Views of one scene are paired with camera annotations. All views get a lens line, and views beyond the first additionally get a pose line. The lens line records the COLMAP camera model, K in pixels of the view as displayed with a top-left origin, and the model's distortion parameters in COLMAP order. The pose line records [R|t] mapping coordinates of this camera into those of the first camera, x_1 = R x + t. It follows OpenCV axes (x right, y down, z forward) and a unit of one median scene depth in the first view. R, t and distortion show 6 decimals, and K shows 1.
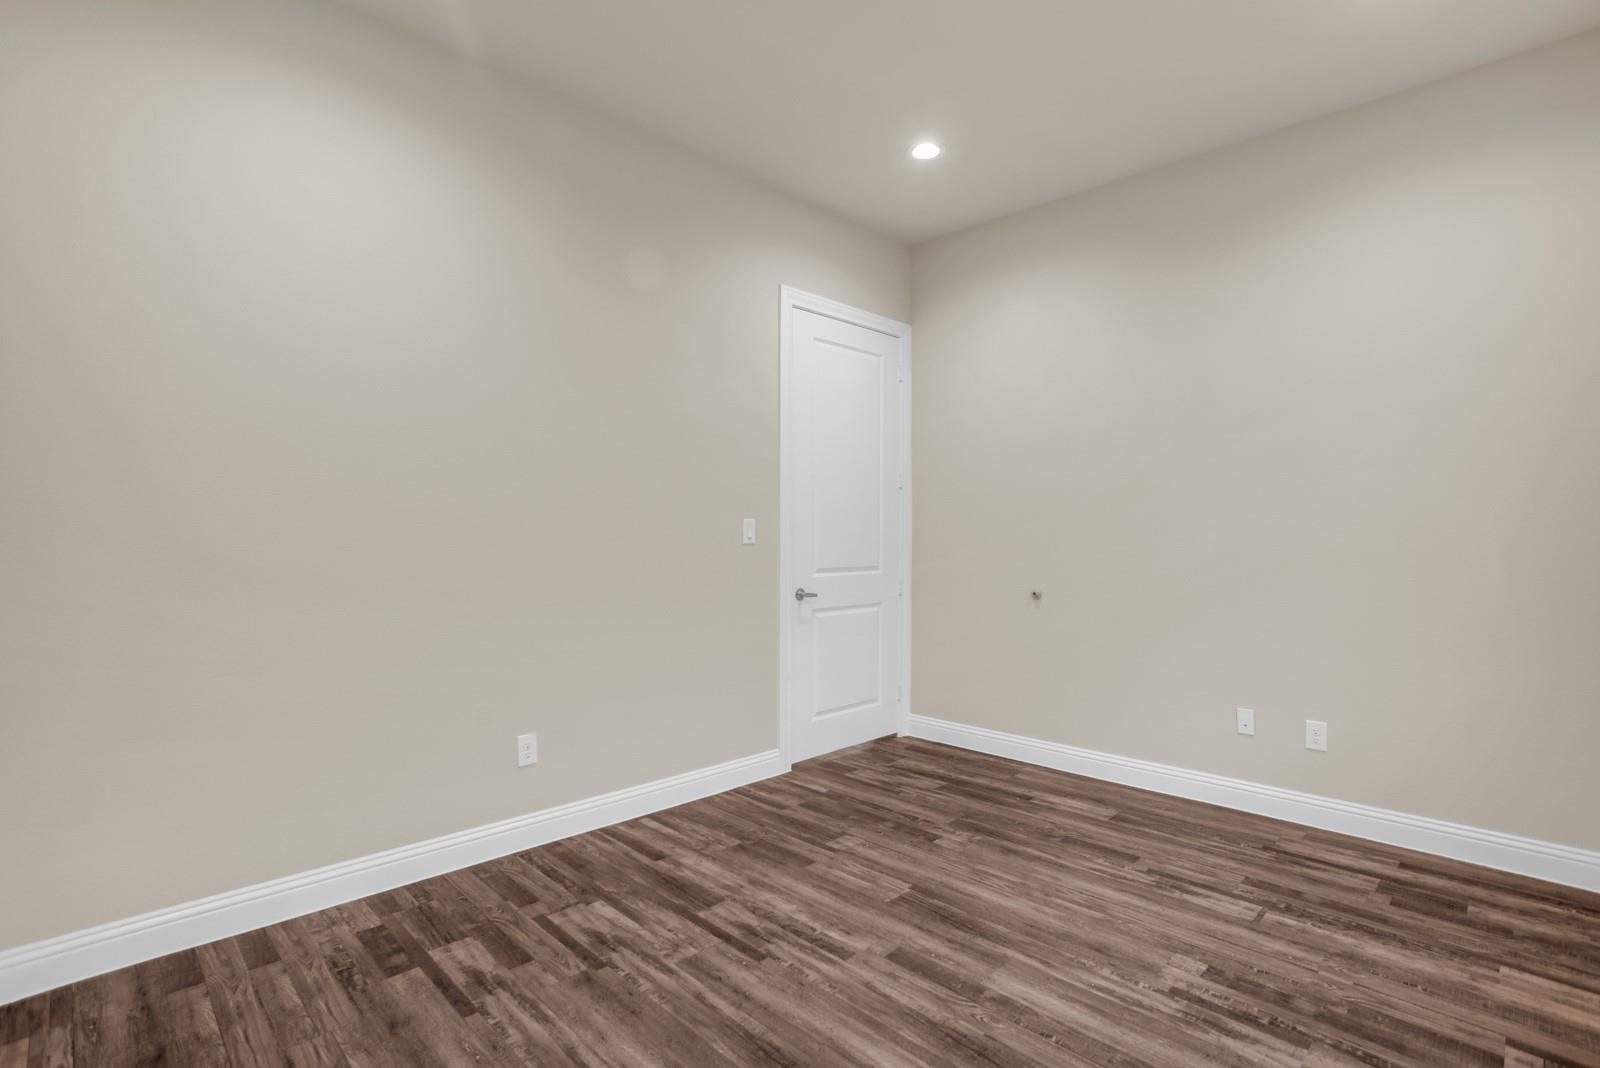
lens RADIAL K [[763.2, 0, 800.0], [0, 763.2, 534.0], [0, 0, 1]] dist [-0.064439, 0.024696]
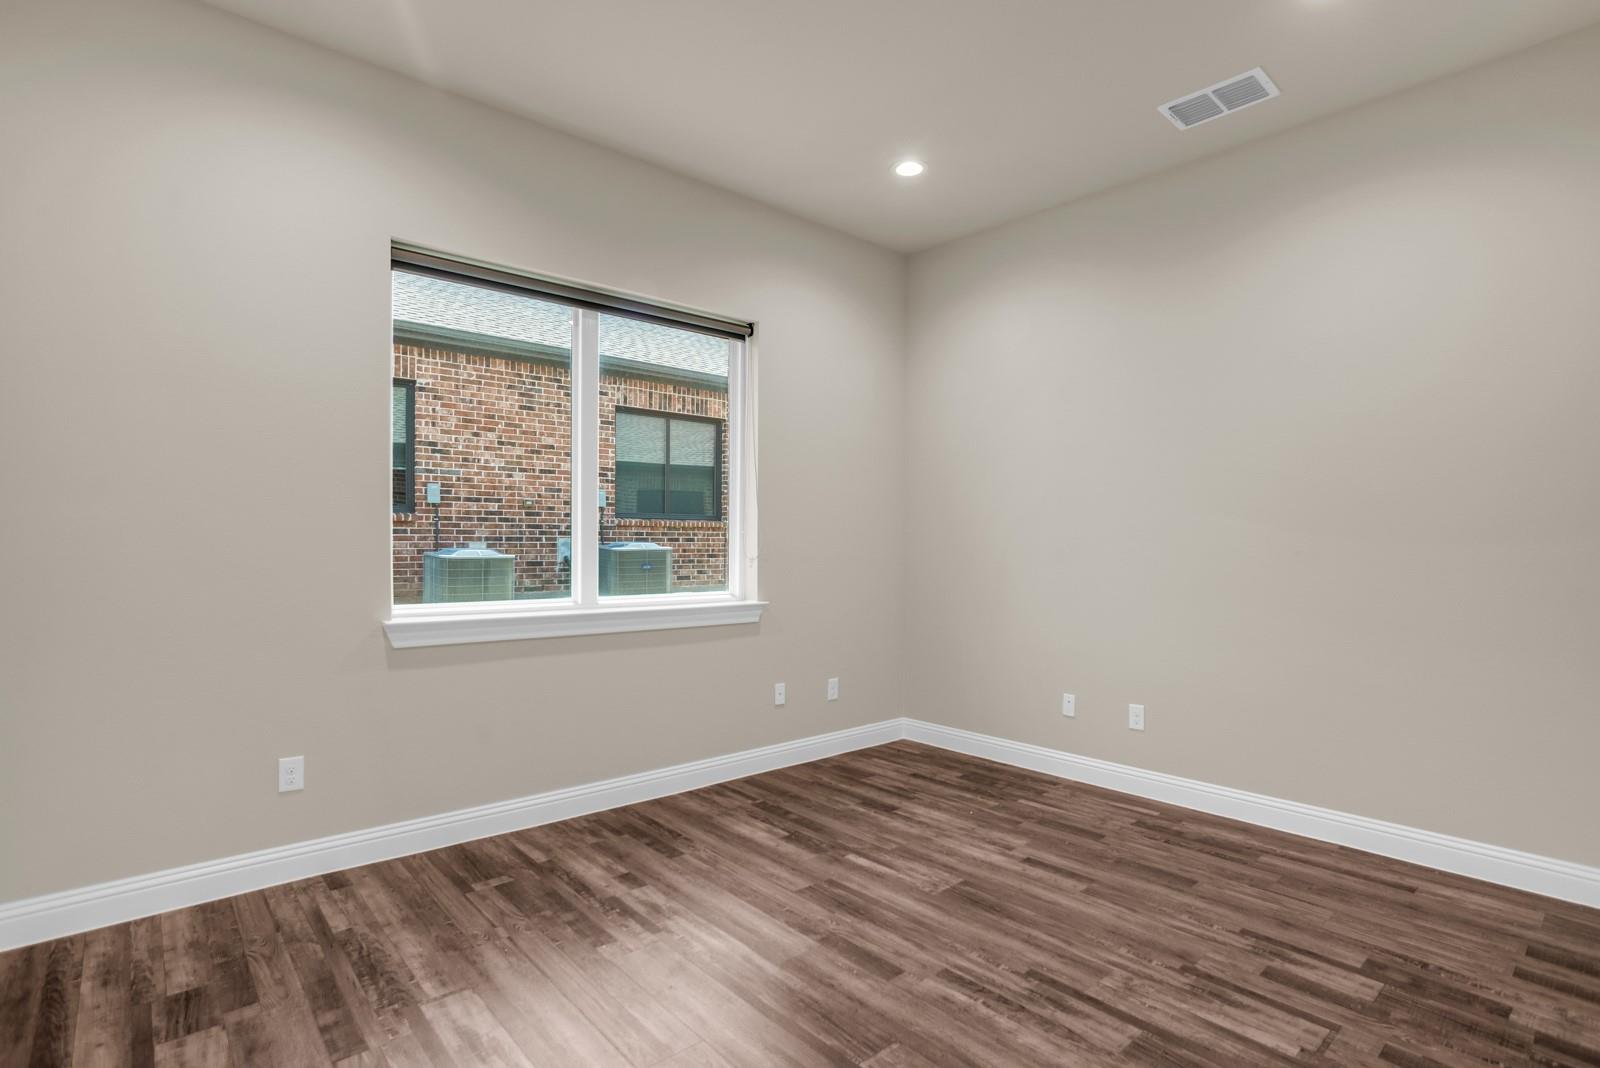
lens RADIAL K [[763.2, 0, 800.0], [0, 763.2, 534.0], [0, 0, 1]] dist [-0.064439, 0.024696]
pose [[-0.997676, -0.008932, 0.067549, 0.190902], [-0.009189, 0.999952, -0.003489, -0.006724], [-0.067515, -0.004102, -0.997710, 2.007268]]
